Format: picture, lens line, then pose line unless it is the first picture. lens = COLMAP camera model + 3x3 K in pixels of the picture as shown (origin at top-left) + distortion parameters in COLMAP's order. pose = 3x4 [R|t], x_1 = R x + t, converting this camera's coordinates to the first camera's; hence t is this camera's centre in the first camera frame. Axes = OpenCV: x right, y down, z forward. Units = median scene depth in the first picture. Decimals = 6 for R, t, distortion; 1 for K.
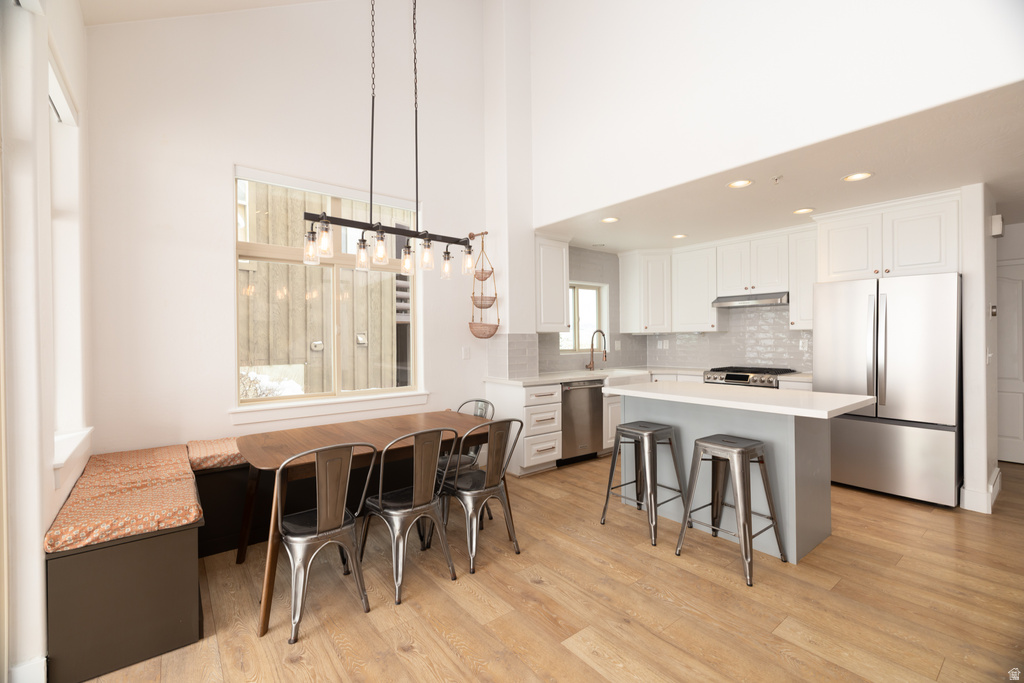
lens RADIAL K [[438.2, 0, 508.0], [0, 438.2, 342.1], [0, 0, 1]] dist [0.000628, 0.000172]
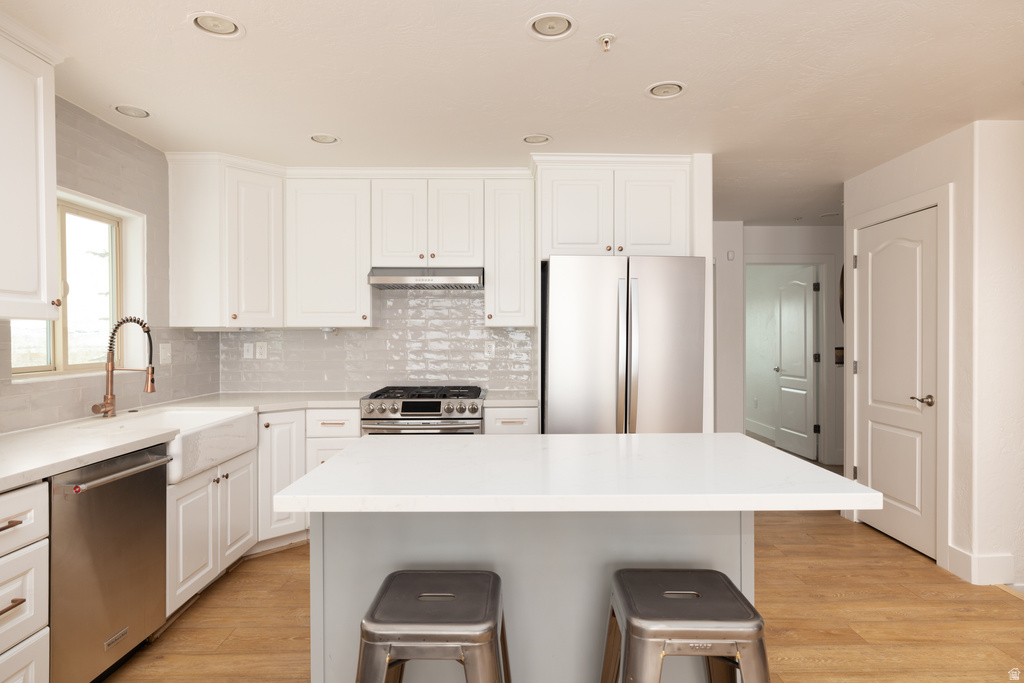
lens RADIAL K [[566.9, 0, 507.8], [0, 566.9, 337.8], [0, 0, 1]] dist [0.001195, -0.000111]
pose [[0.602531, 0.007542, 0.798060, -0.005893], [0.001983, 0.999938, -0.010947, -0.001703], [-0.798093, 0.008178, 0.602479, 0.421670]]
